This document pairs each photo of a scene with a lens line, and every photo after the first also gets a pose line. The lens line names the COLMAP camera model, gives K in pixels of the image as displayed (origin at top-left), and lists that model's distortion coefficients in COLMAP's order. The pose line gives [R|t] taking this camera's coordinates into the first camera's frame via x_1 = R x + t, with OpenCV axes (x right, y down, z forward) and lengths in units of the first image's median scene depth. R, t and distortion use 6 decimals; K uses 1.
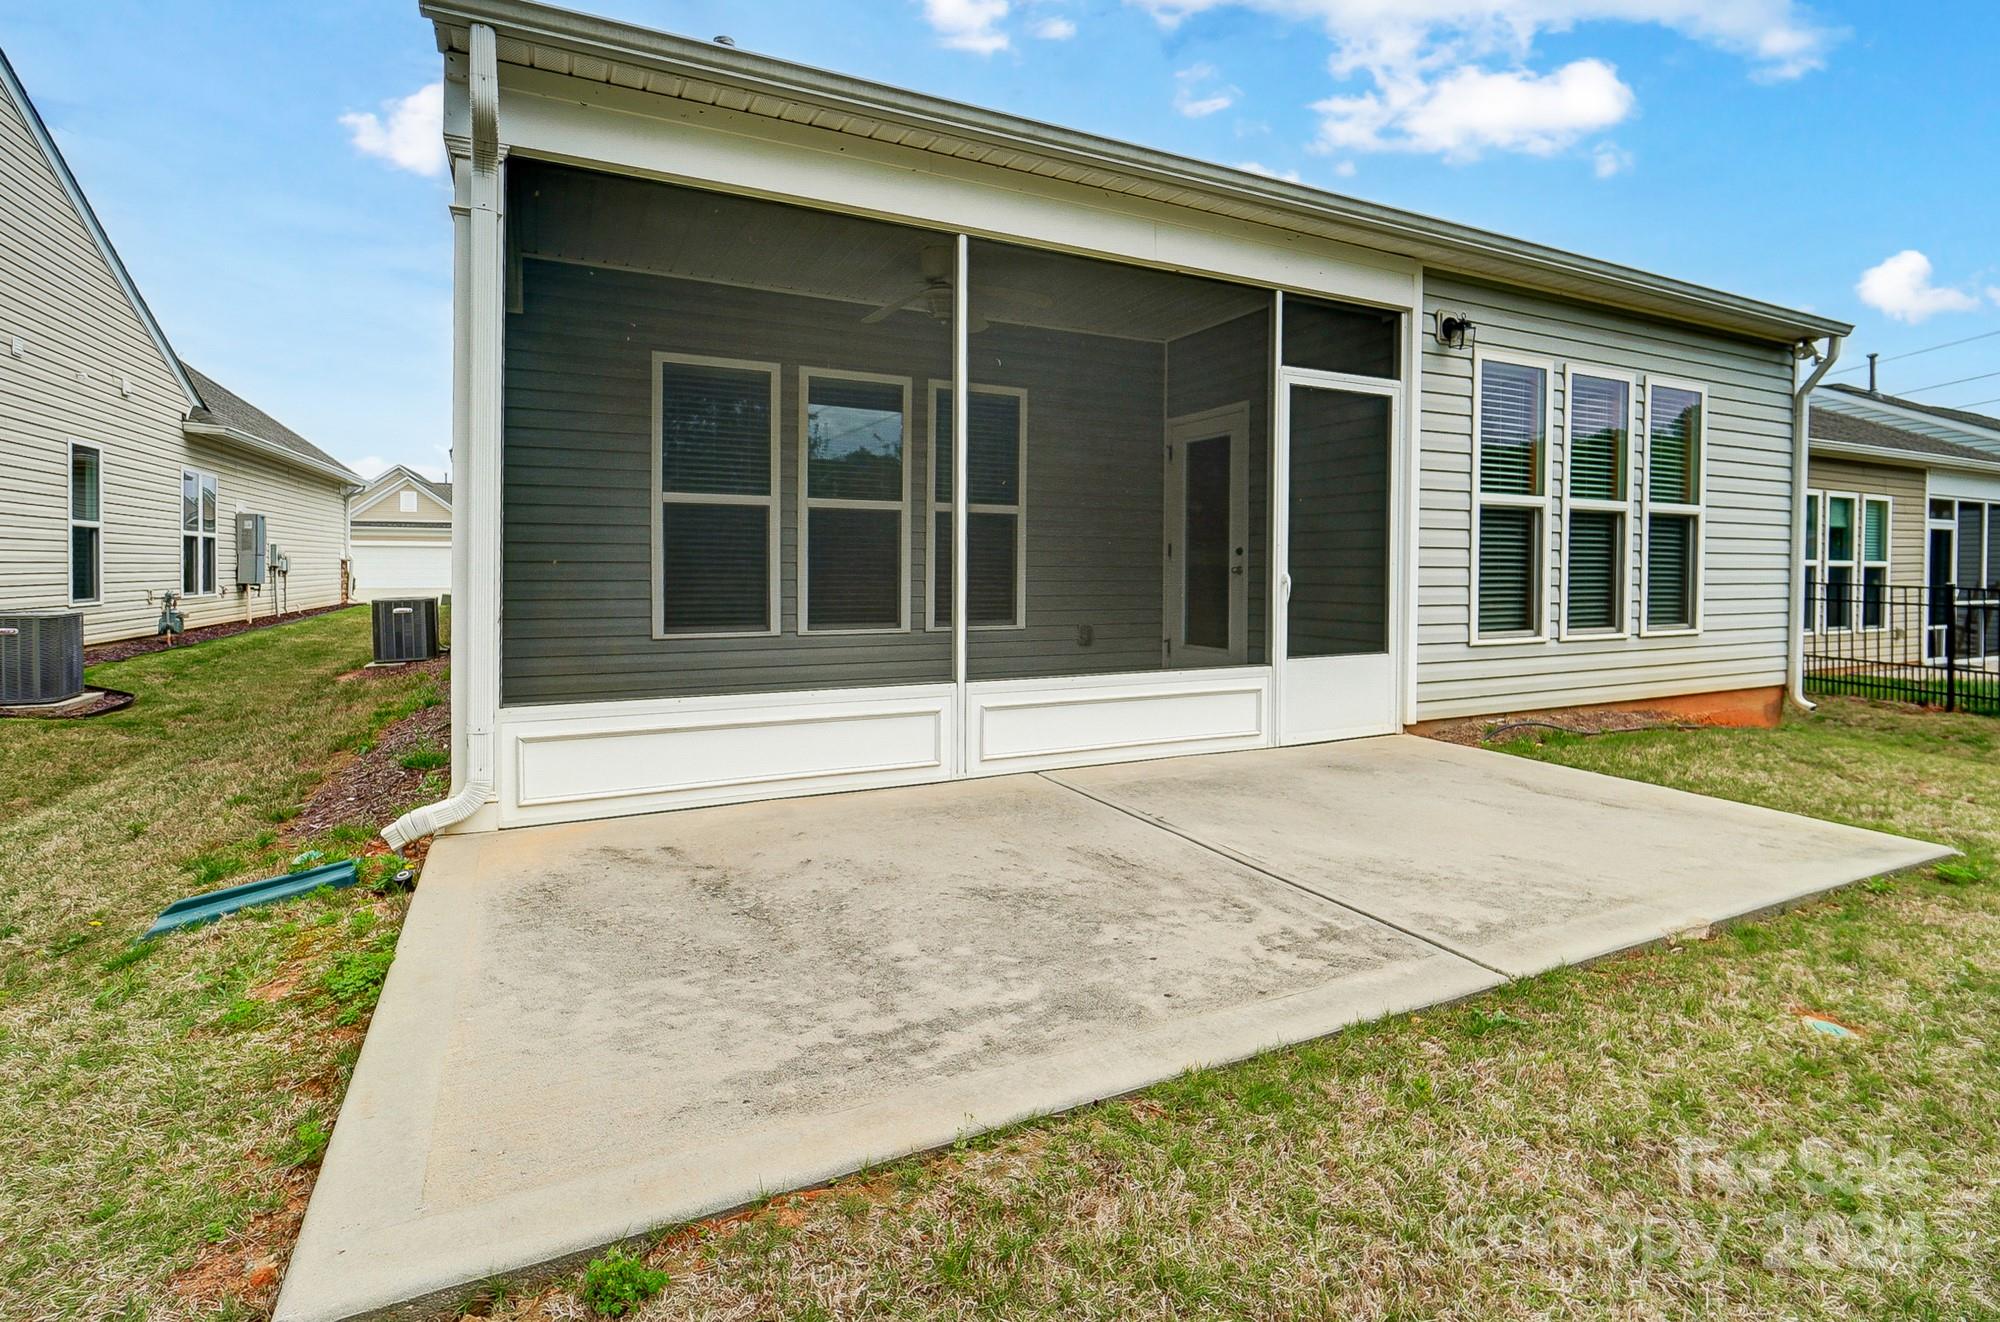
lens RADIAL K [[899.2, 0, 1000.4], [0, 899.2, 577.5], [0, 0, 1]] dist [0.003181, 0.000199]
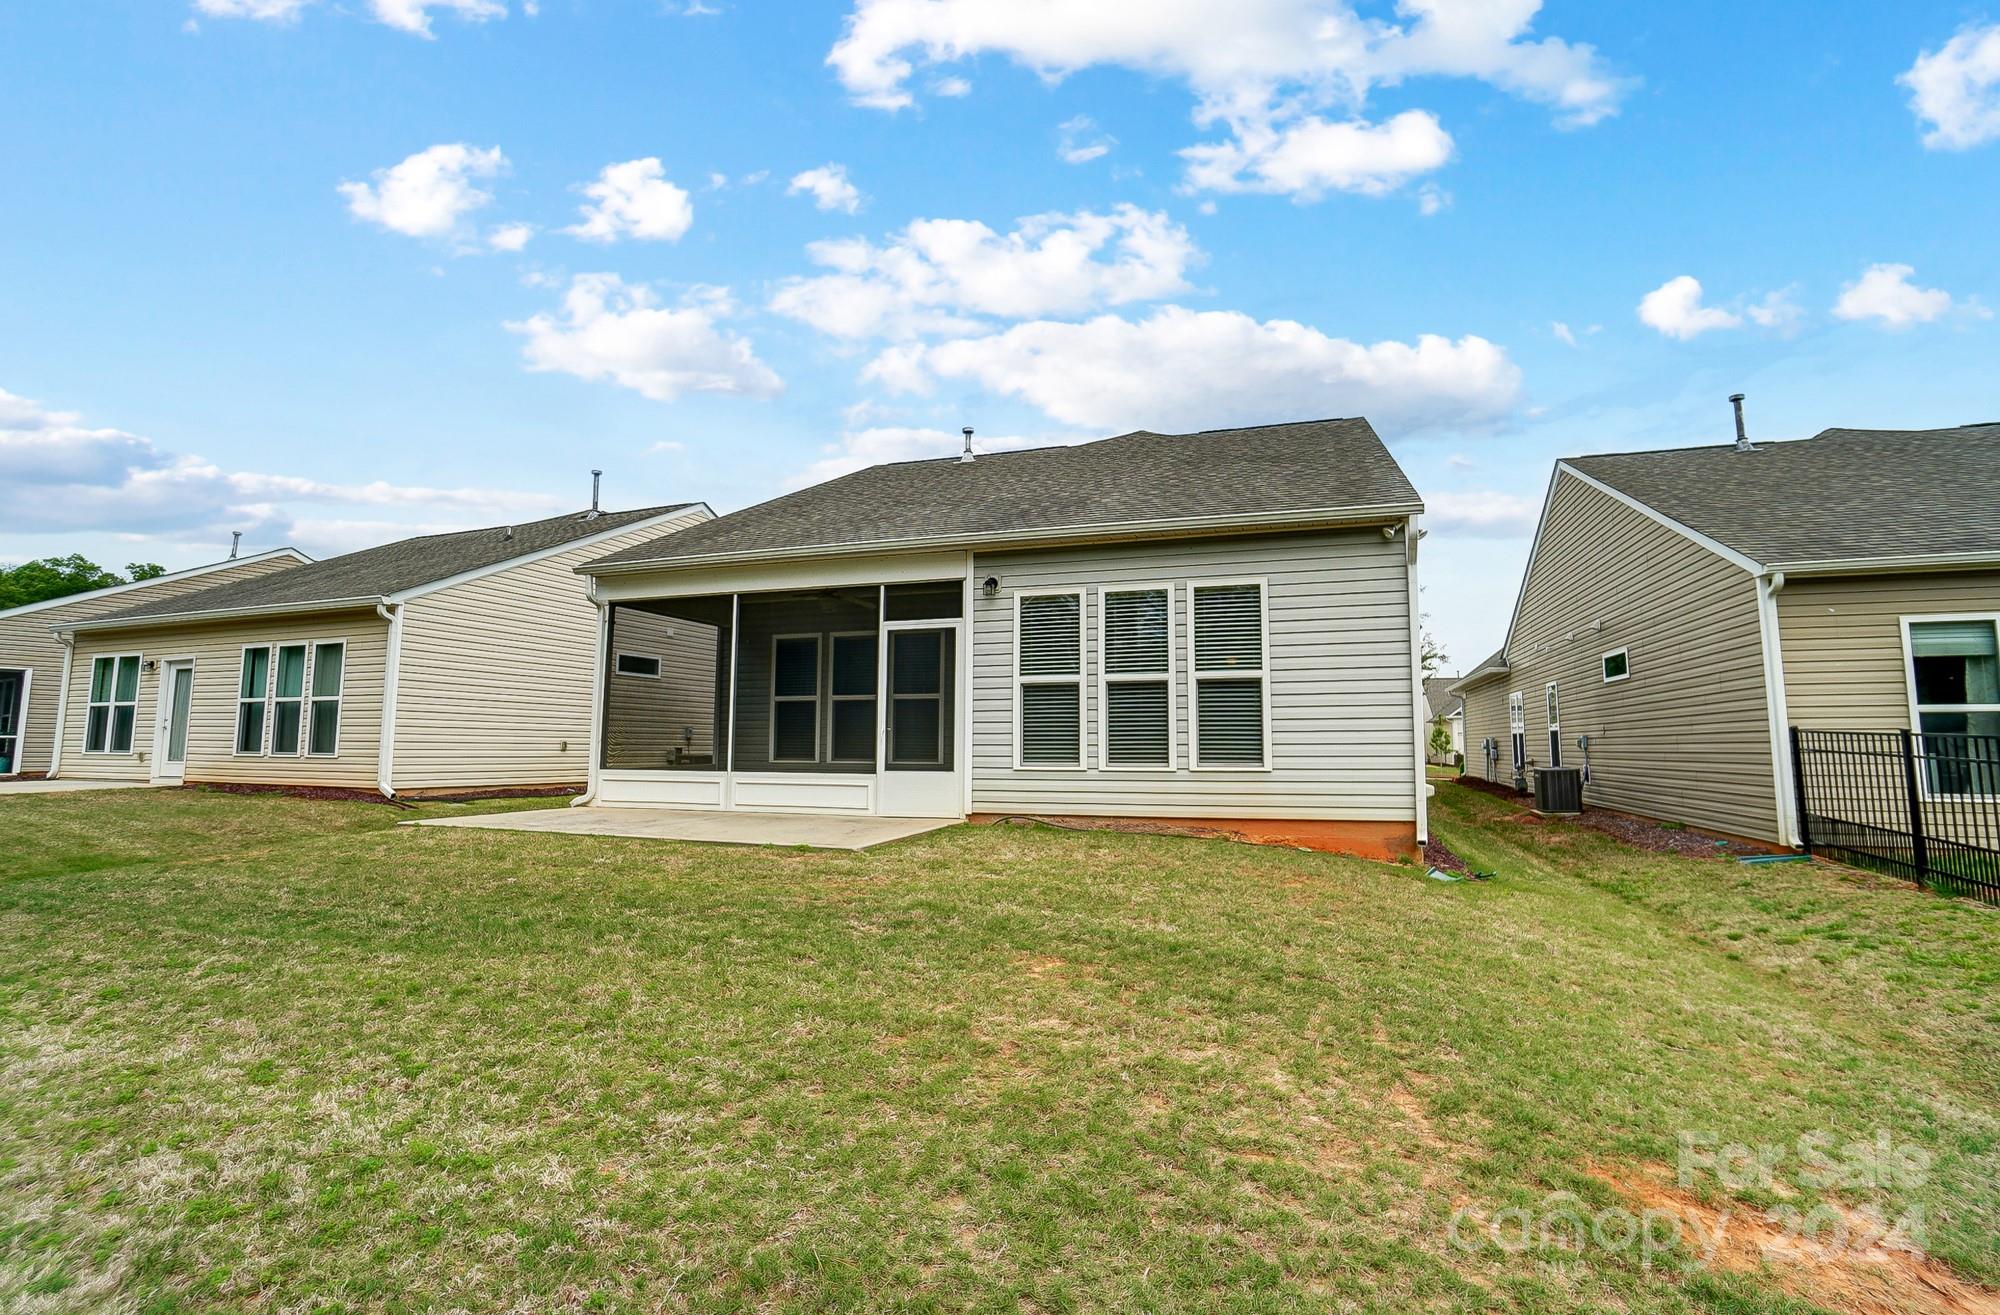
lens RADIAL K [[864.0, 0, 1042.1], [0, 864.0, 648.1], [0, 0, 1]] dist [-0.033578, 0.000465]
pose [[0.737352, -0.080843, -0.670654, 1.435279], [-0.003628, 0.992325, -0.123608, 0.044016], [0.675499, 0.093576, 0.731399, -0.118953]]
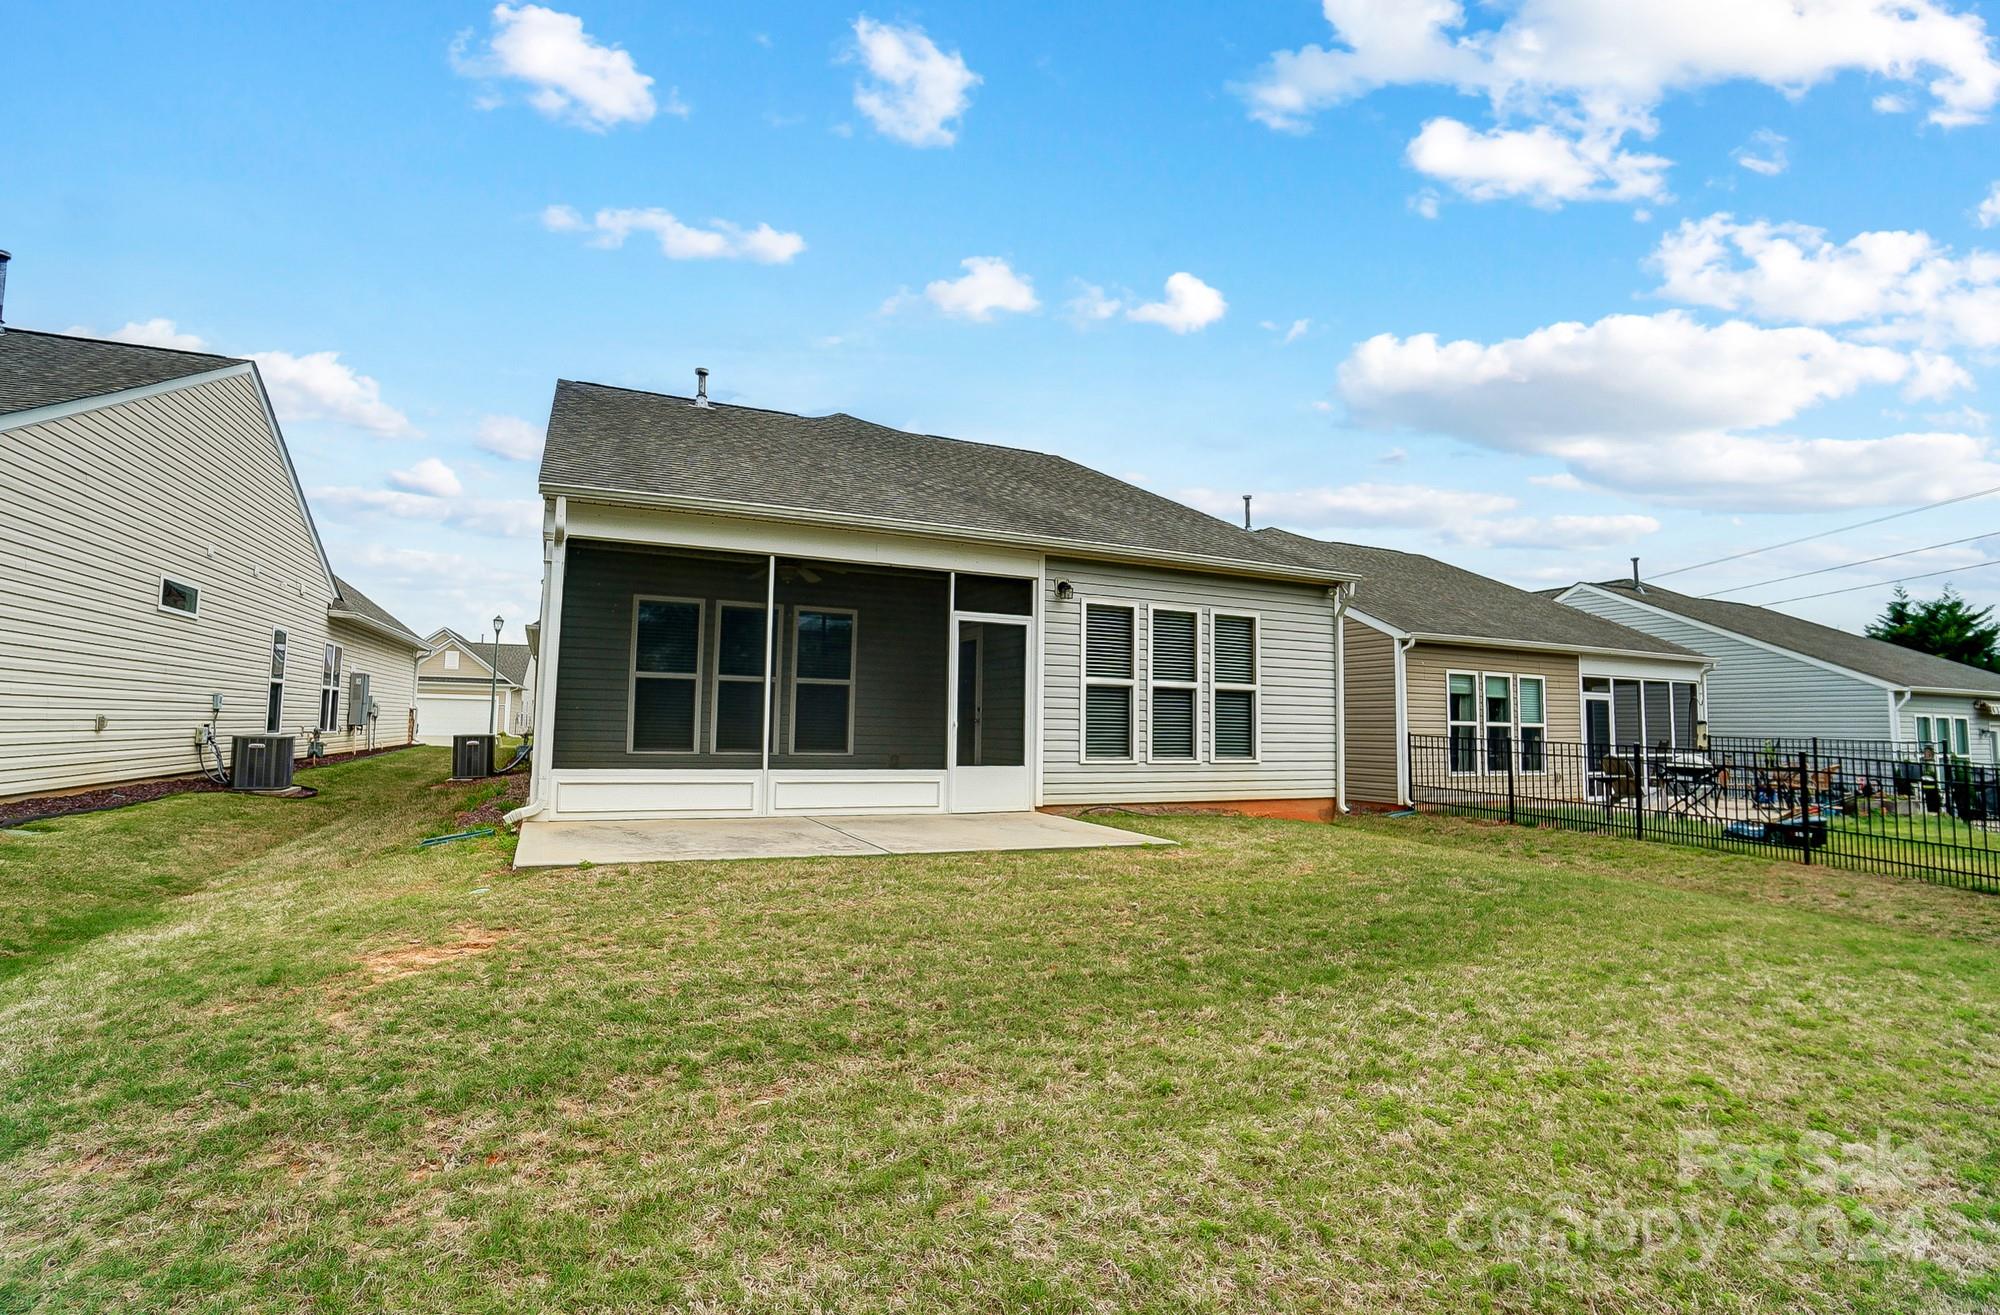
lens RADIAL K [[872.6, 0, 961.3], [0, 872.6, 650.2], [0, 0, 1]] dist [-0.034276, 0.000117]
pose [[0.999172, 0.010119, -0.039415, 0.311805], [-0.013935, 0.995110, -0.097781, 0.021615], [0.038233, 0.098249, 0.994427, -0.641888]]
